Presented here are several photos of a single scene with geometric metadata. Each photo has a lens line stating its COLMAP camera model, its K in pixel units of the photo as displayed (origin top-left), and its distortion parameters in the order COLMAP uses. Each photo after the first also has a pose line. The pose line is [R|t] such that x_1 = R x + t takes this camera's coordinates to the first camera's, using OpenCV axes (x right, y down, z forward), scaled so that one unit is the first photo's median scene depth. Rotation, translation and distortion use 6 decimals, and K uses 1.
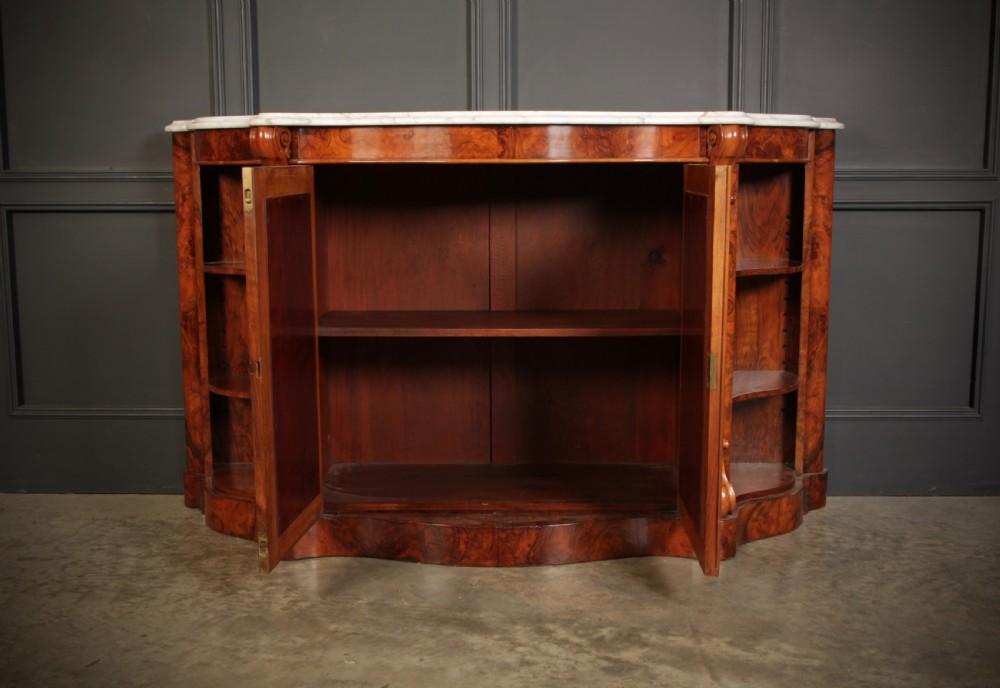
lens RADIAL K [[1180.3, 0, 503.9], [0, 1180.3, 342.9], [0, 0, 1]] dist [-0.030163, -0.028509]
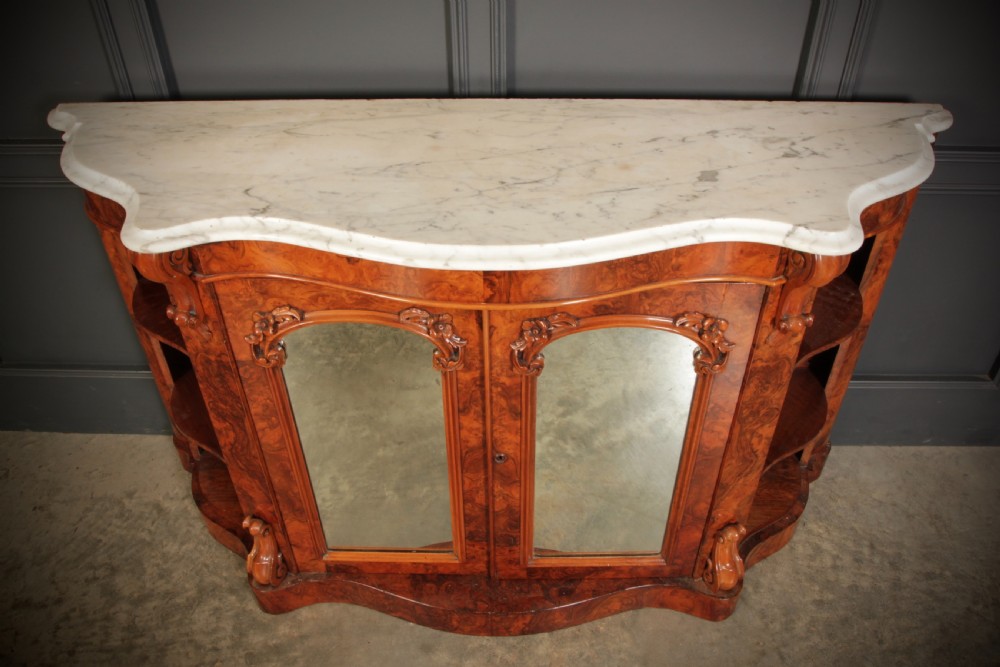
lens RADIAL K [[808.3, 0, 502.2], [0, 808.3, 336.4], [0, 0, 1]] dist [-0.069582, 0.018020]
pose [[0.999986, -0.000492, -0.005246, 0.006933], [0.003136, 0.855674, 0.517506, -0.357235], [0.004234, -0.517515, 0.855664, 0.547107]]
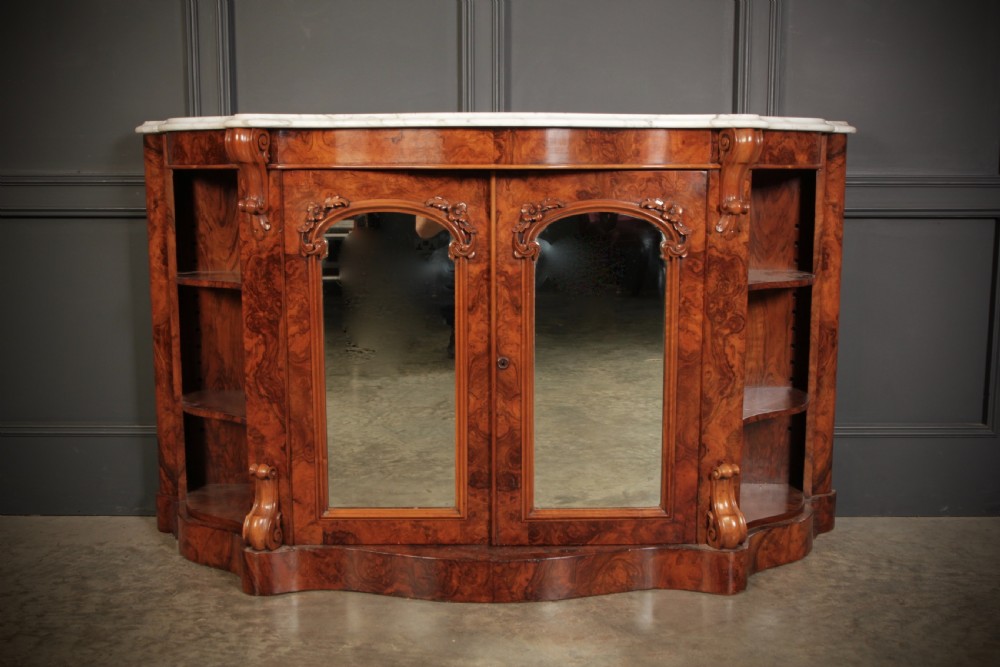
lens RADIAL K [[1128.8, 0, 500.0], [0, 1128.8, 333.5], [0, 0, 1]] dist [-0.031834, 0.001577]
pose [[0.999820, 0.000615, 0.018978, -0.016250], [-0.000614, 1.000000, -0.000086, -0.021909], [-0.018978, 0.000074, 0.999820, 0.108848]]
